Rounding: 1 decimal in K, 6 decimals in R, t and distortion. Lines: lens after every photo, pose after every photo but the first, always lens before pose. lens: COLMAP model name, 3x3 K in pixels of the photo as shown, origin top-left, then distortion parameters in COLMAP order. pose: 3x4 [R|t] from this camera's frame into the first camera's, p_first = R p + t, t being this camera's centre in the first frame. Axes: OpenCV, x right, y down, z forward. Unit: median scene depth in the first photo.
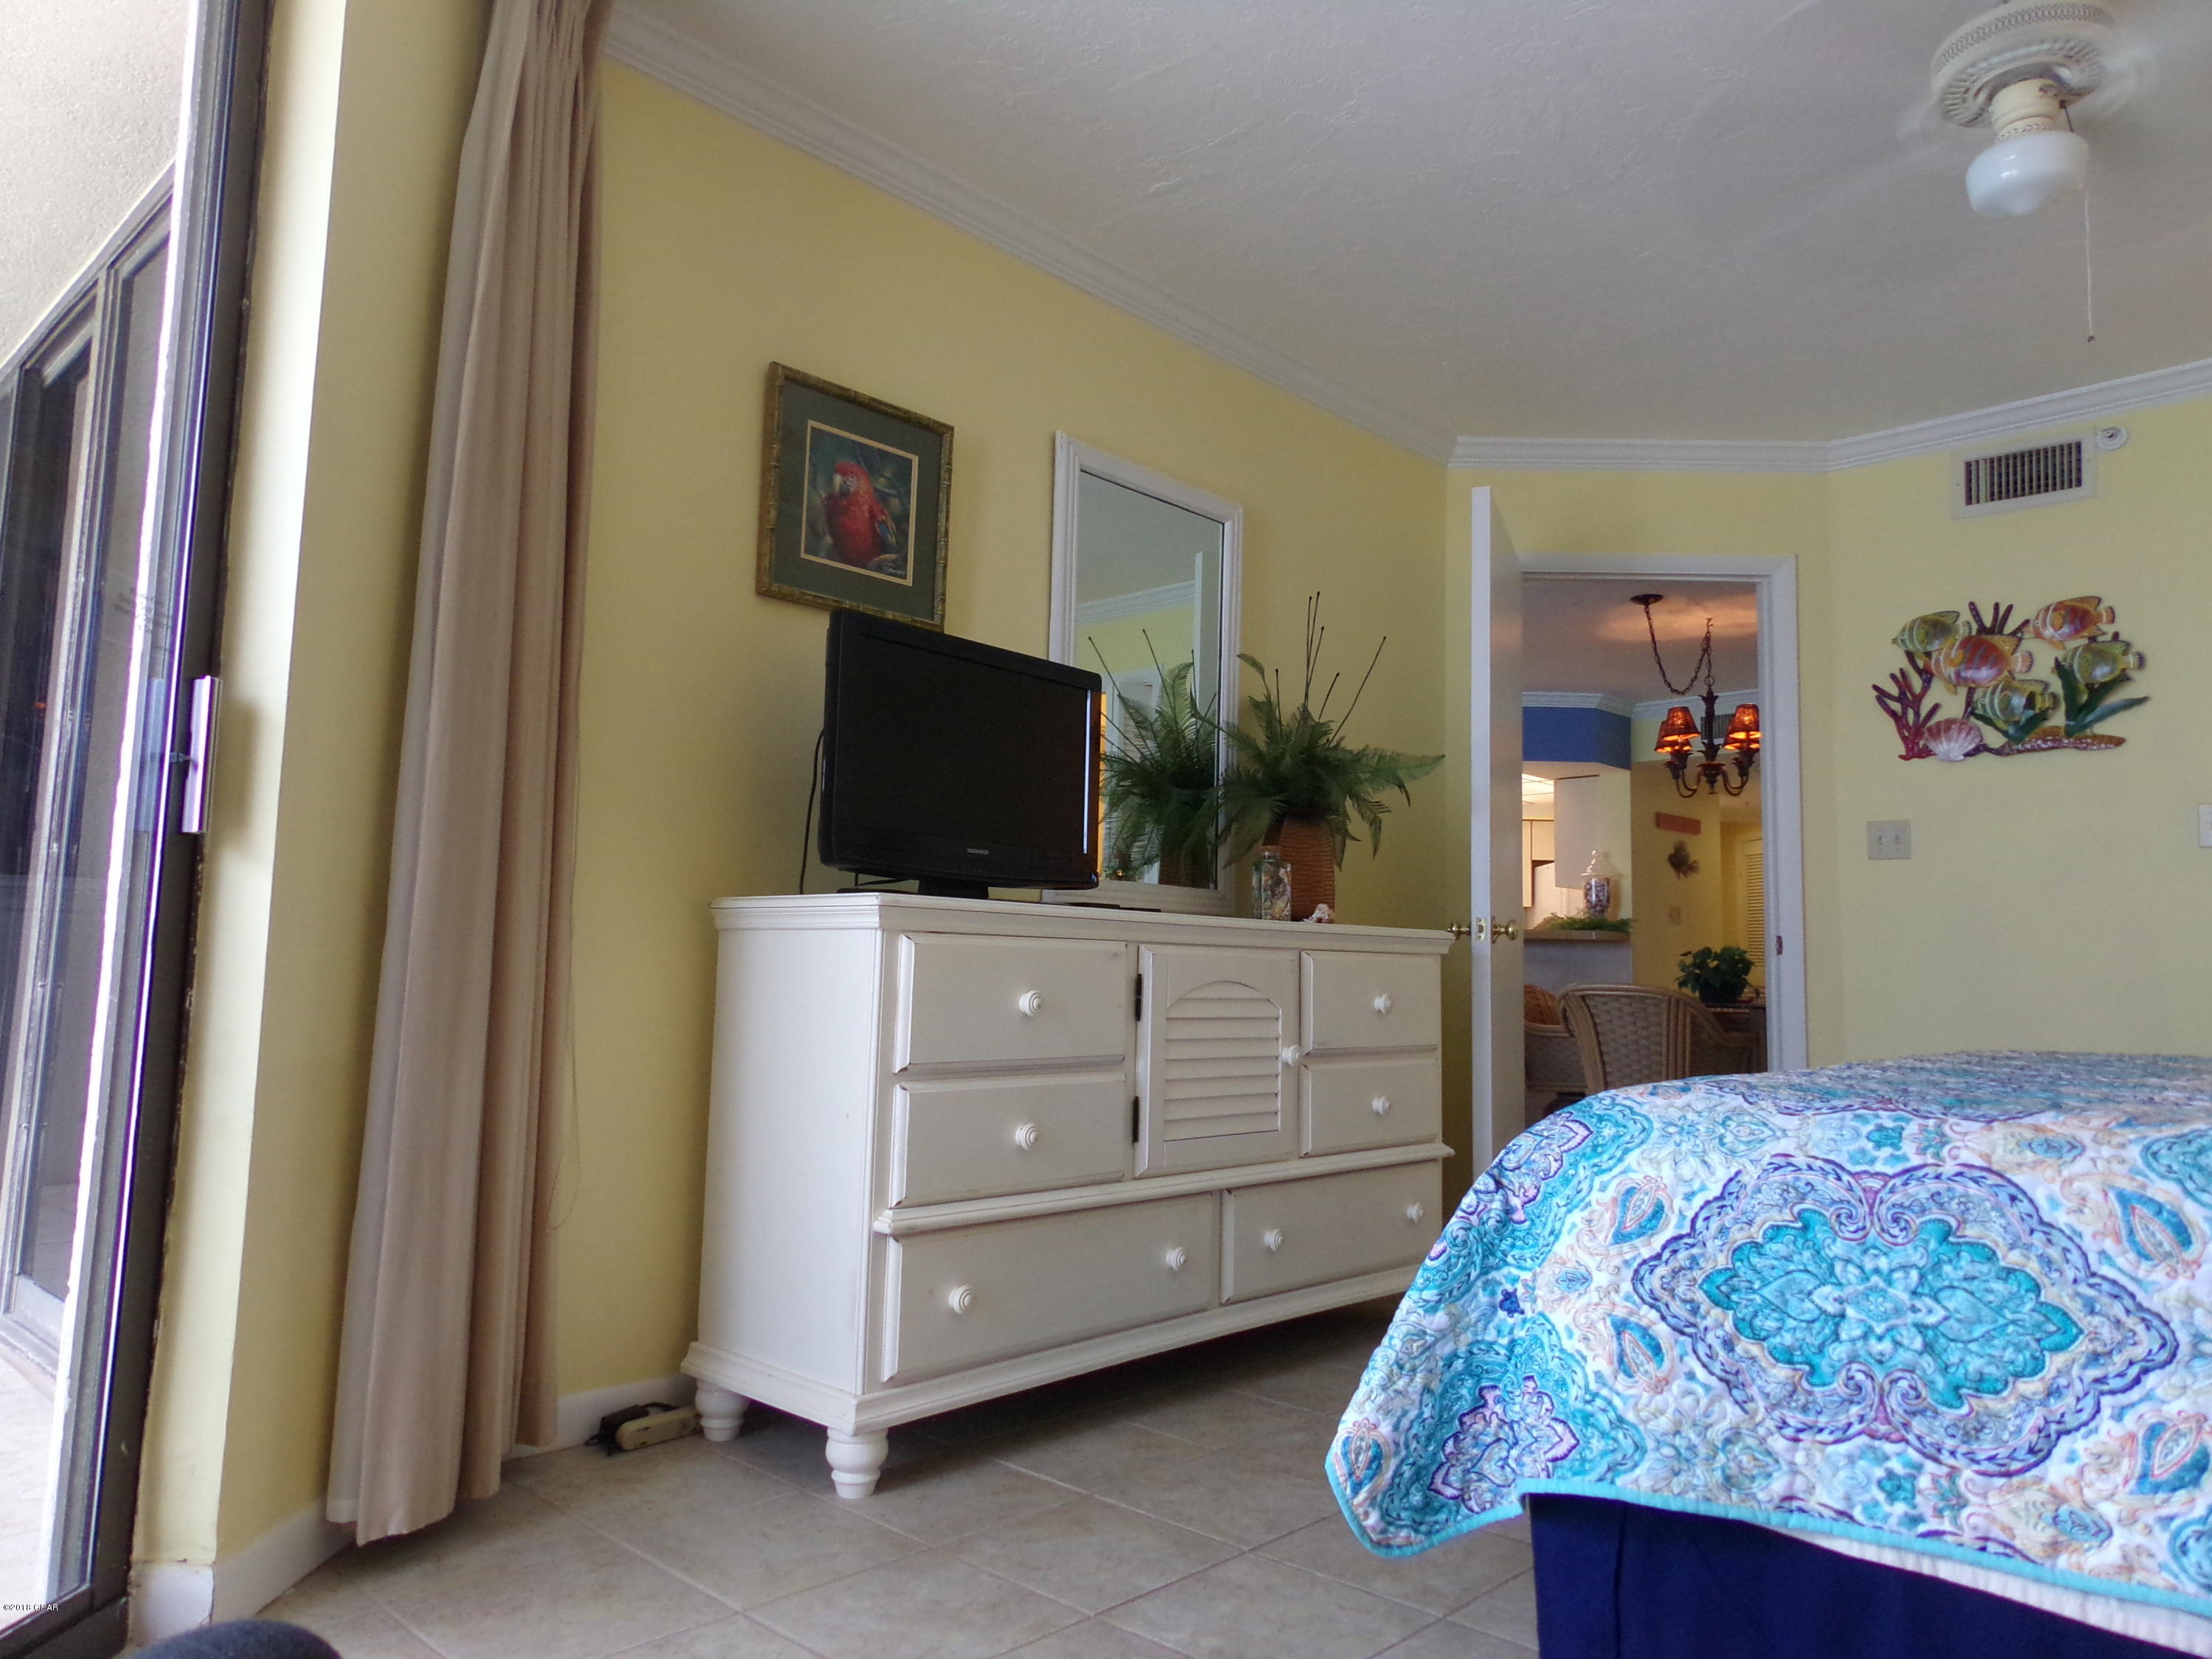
lens RADIAL K [[1506.4, 0, 1101.9], [0, 1506.4, 827.2], [0, 0, 1]] dist [-0.011526, 0.011772]
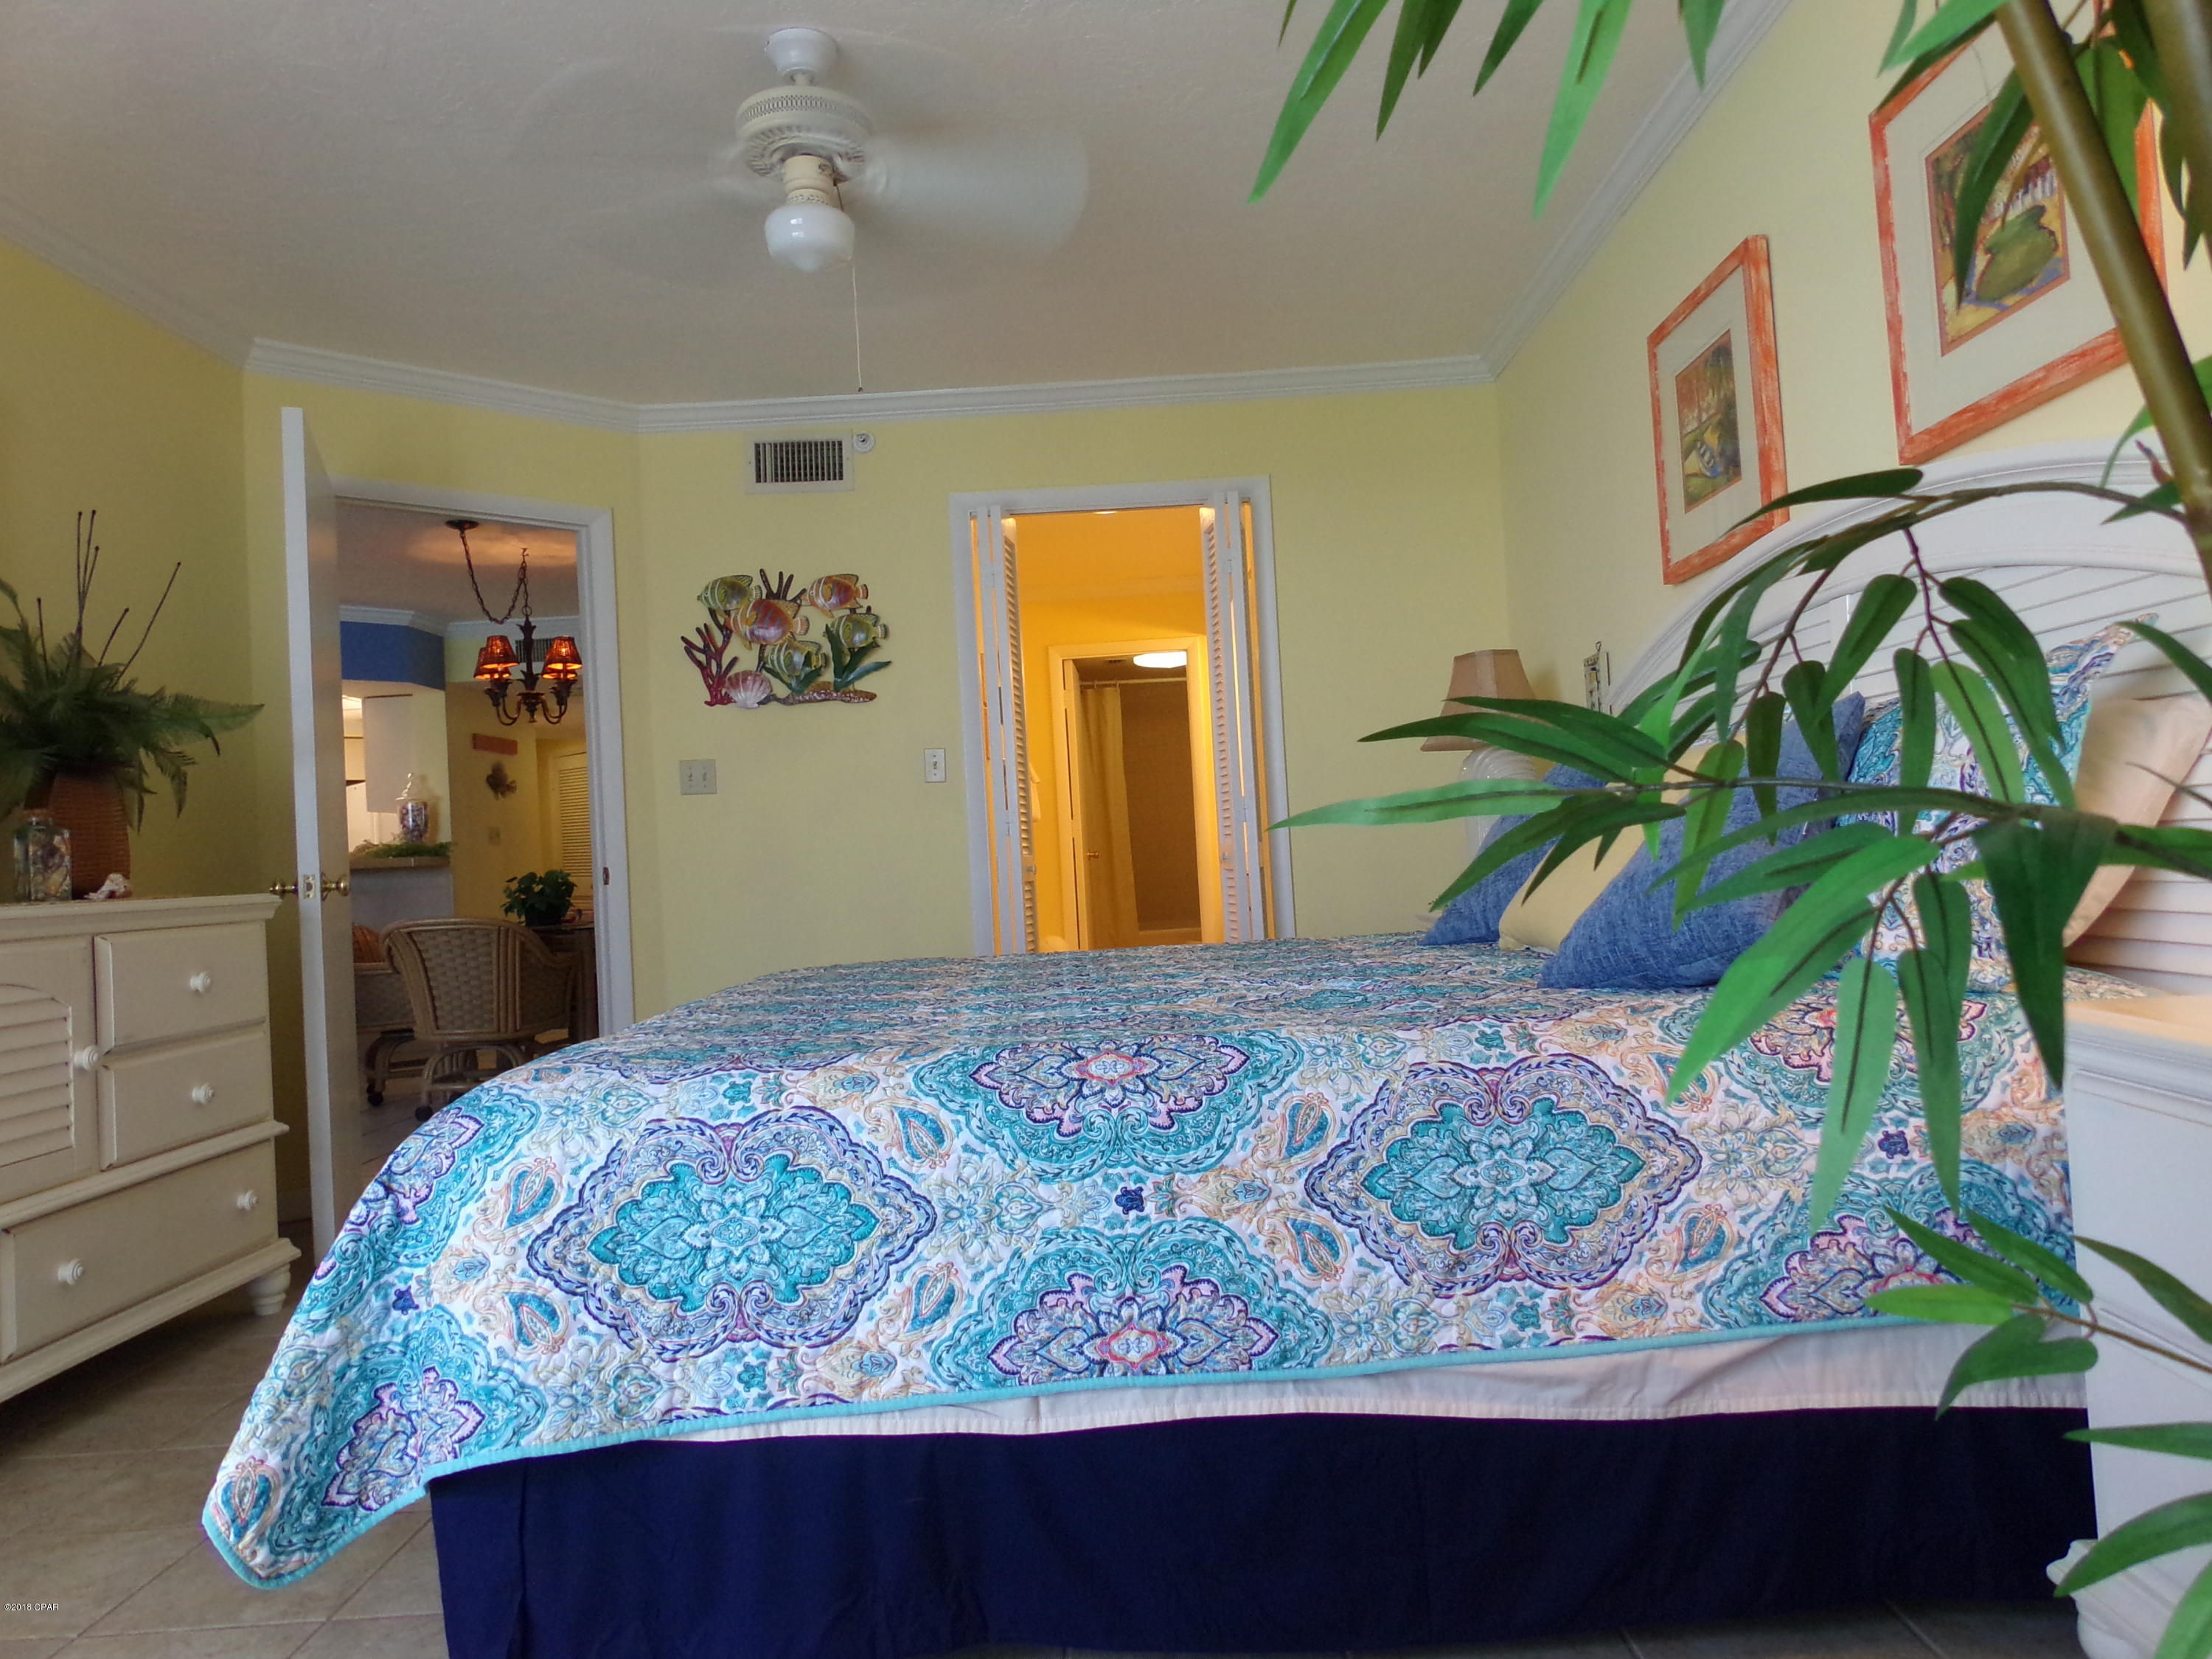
lens RADIAL K [[1506.4, 0, 1101.9], [0, 1506.4, 827.2], [0, 0, 1]] dist [-0.011526, 0.011772]
pose [[0.727148, -0.042554, 0.685160, -0.073718], [-0.002441, 0.997910, 0.064569, -0.076322], [-0.686476, -0.048623, 0.725525, -0.054628]]
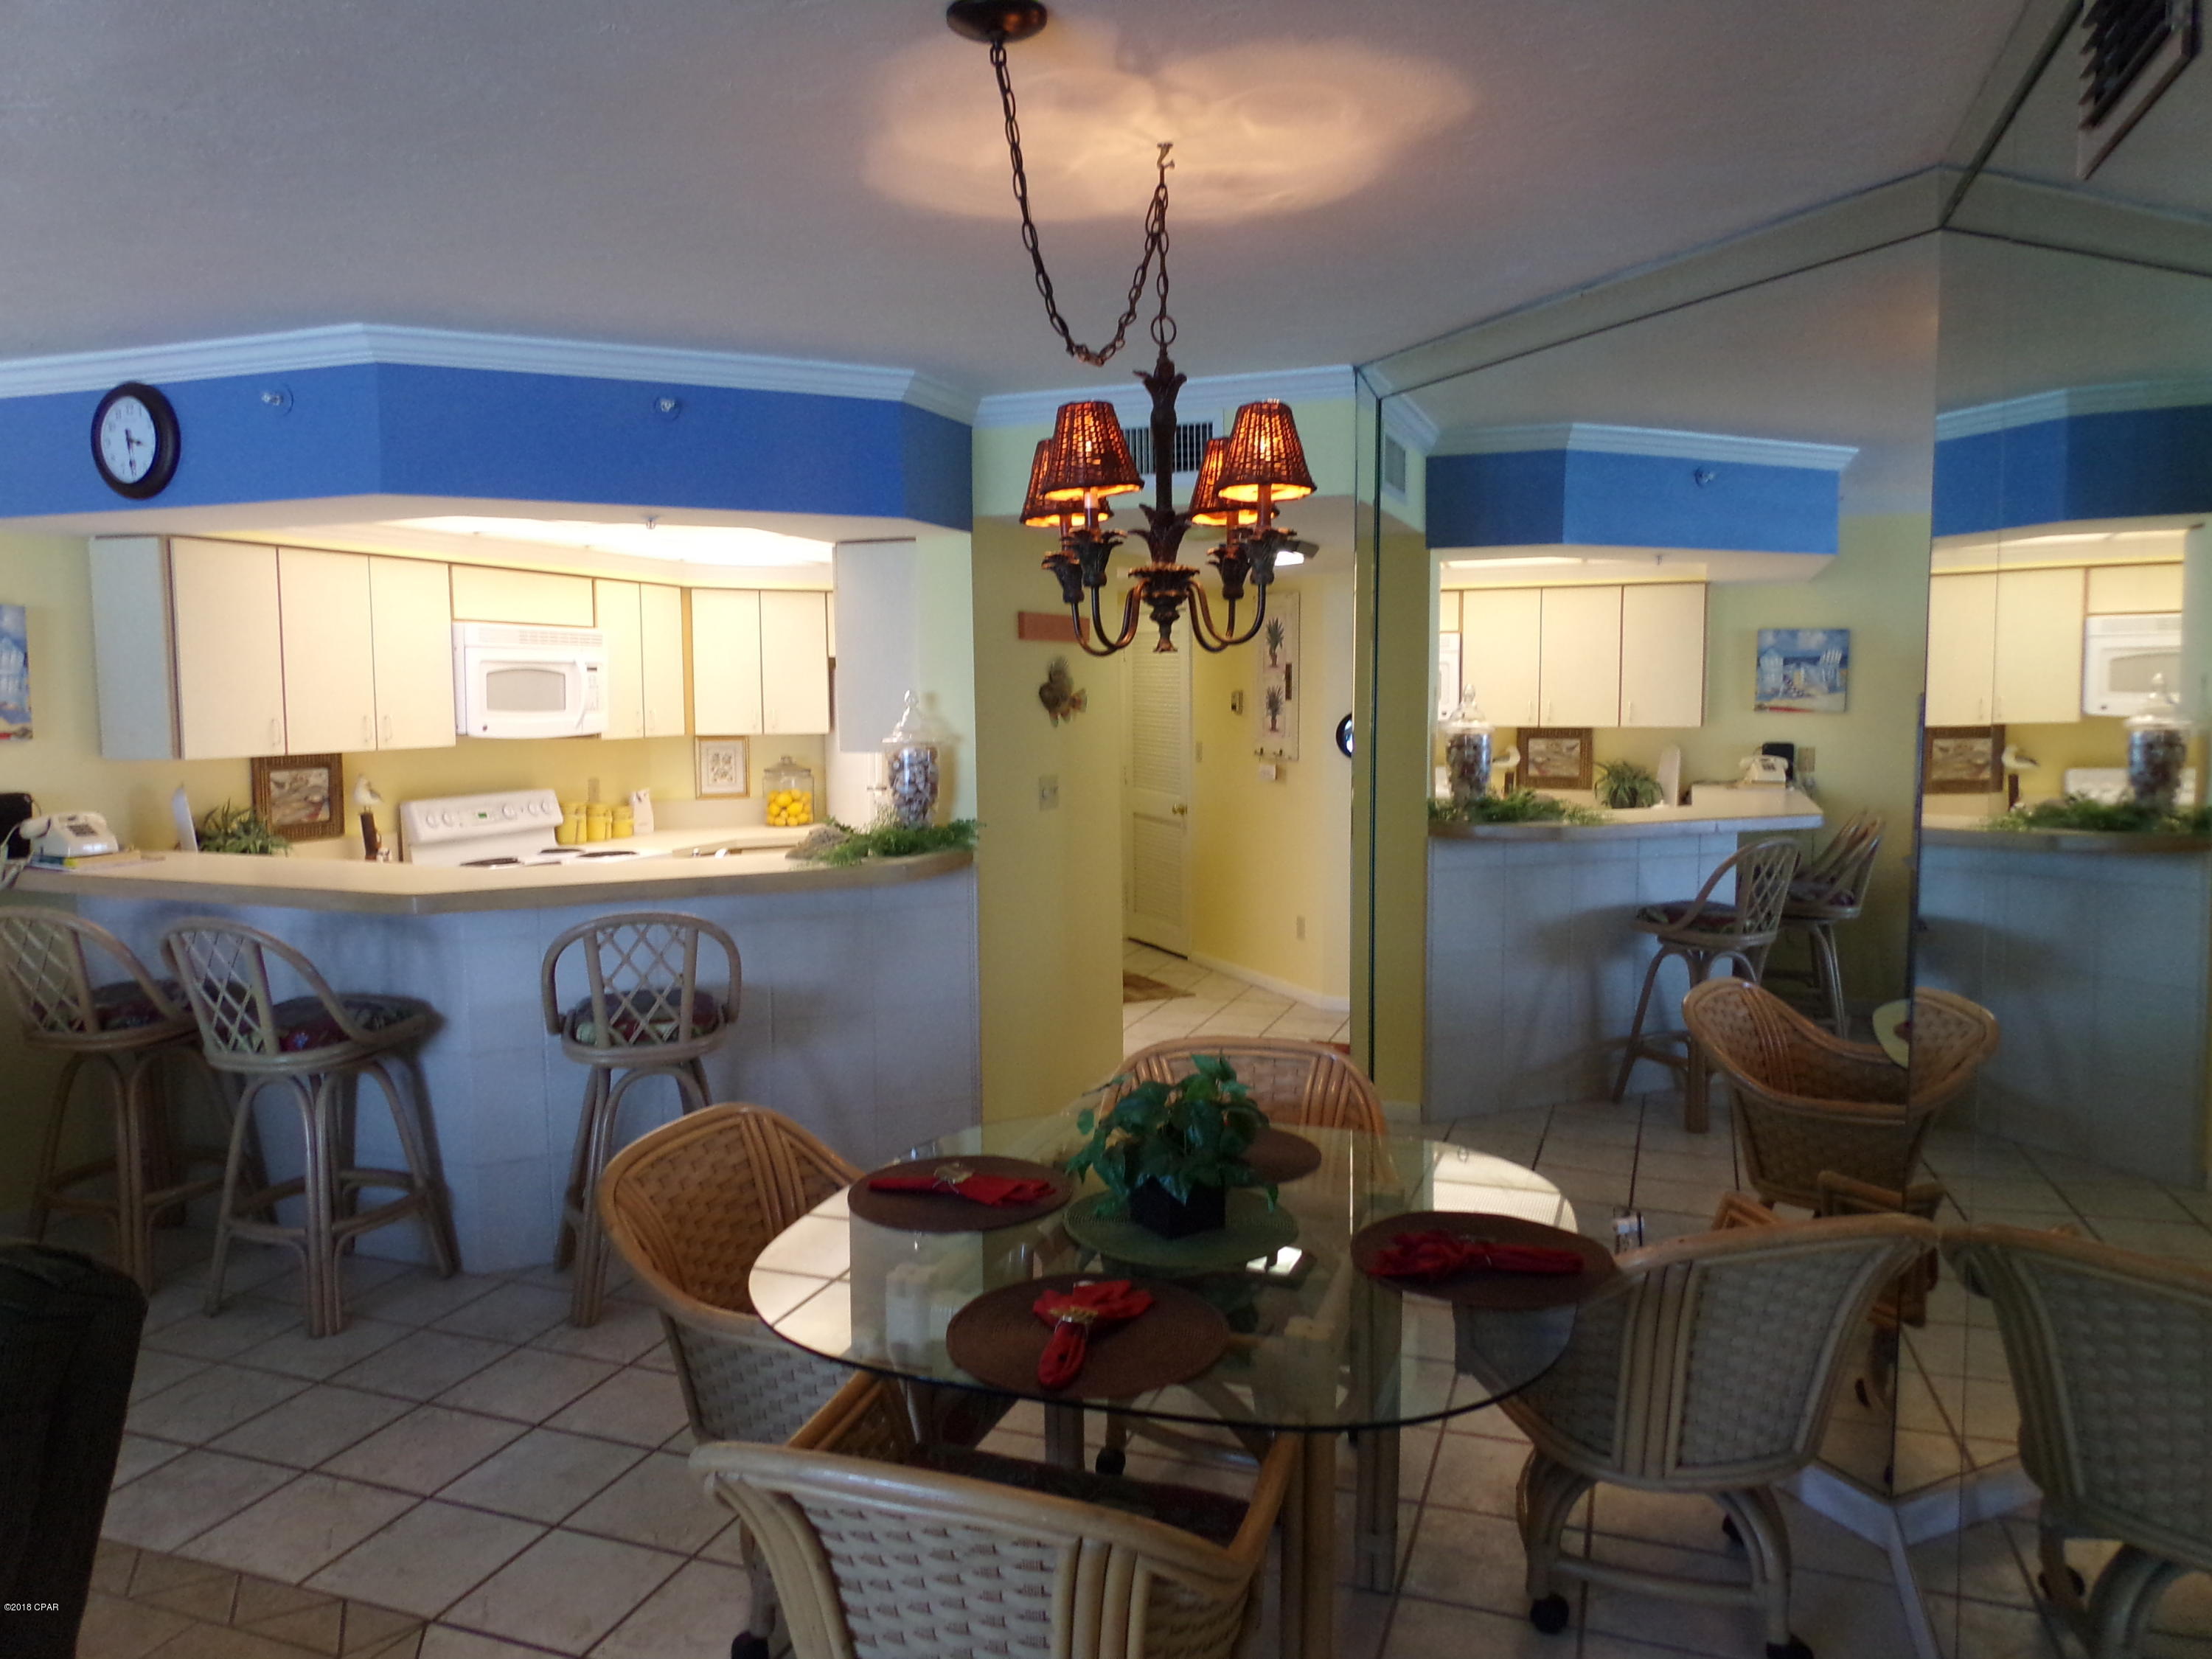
lens RADIAL K [[1506.4, 0, 1101.9], [0, 1506.4, 827.2], [0, 0, 1]] dist [-0.011526, 0.011772]
pose [[0.917312, -0.065421, 0.392758, 1.054757], [-0.012013, 0.981414, 0.191528, -0.216118], [-0.397988, -0.180409, 0.899477, 2.888484]]
